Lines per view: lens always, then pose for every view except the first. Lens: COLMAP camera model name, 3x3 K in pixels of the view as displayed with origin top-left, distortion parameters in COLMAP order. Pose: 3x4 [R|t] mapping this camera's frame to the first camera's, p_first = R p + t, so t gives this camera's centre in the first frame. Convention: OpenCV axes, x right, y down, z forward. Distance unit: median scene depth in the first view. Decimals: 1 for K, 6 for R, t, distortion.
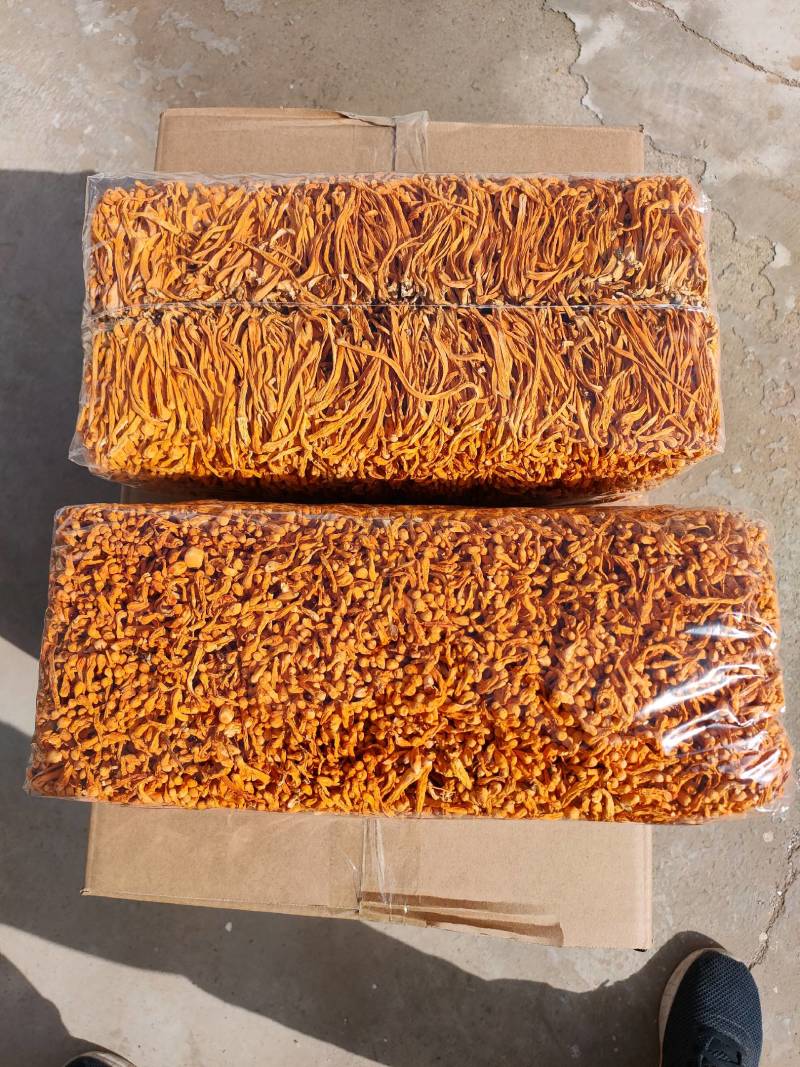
lens RADIAL K [[803.0, 0, 397.2], [0, 803.0, 528.6], [0, 0, 1]] dist [0.073294, -0.123961]
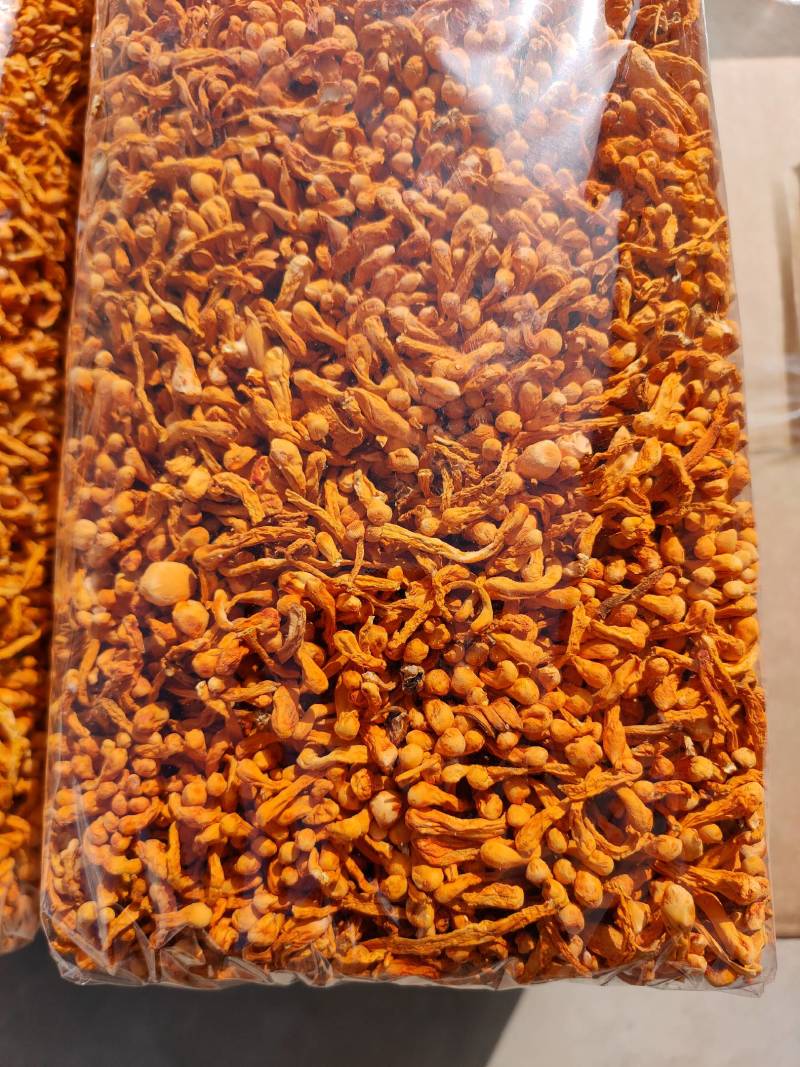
lens RADIAL K [[822.1, 0, 398.1], [0, 822.1, 528.0], [0, 0, 1]] dist [0.062796, -0.153741]
pose [[-0.035839, -0.972682, 0.229357, -0.334403], [0.994354, -0.011772, 0.105454, 0.111725], [-0.099874, 0.231841, 0.967613, 0.598987]]
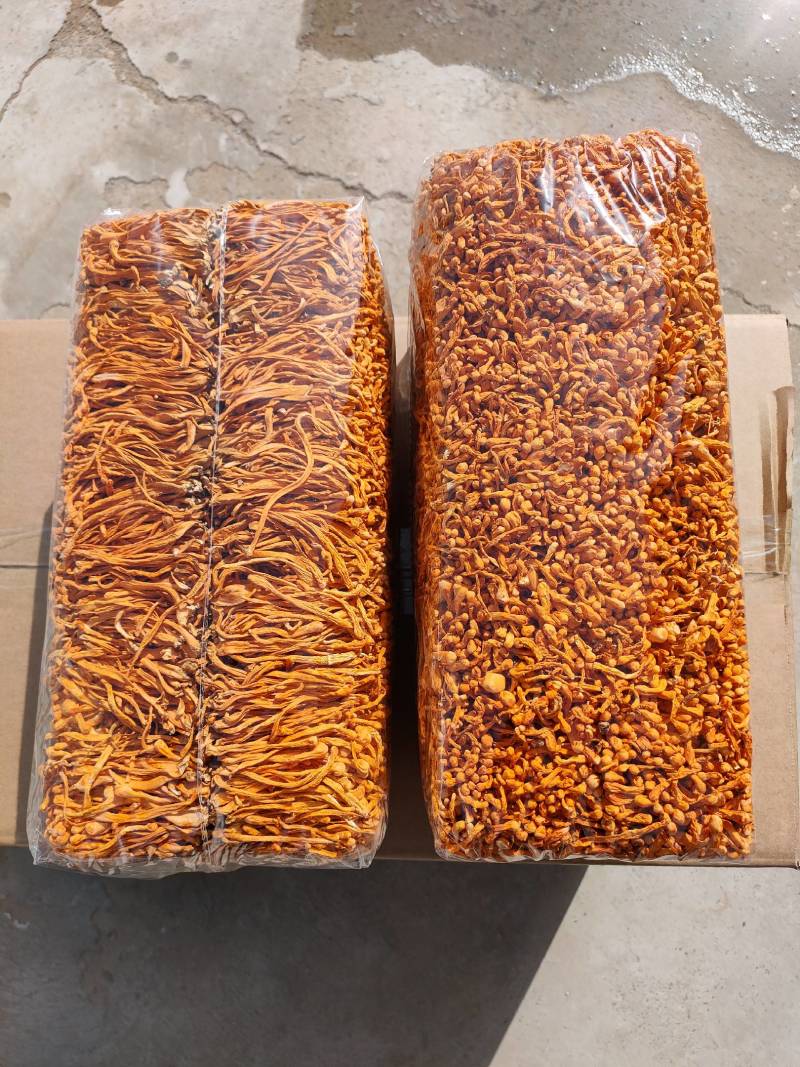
lens RADIAL K [[803.0, 0, 397.2], [0, 803.0, 528.6], [0, 0, 1]] dist [0.073294, -0.123961]
pose [[-0.021687, -0.974468, 0.223478, -0.293076], [0.992988, 0.004988, 0.118112, -0.194547], [-0.116211, 0.224472, 0.967526, 0.065528]]
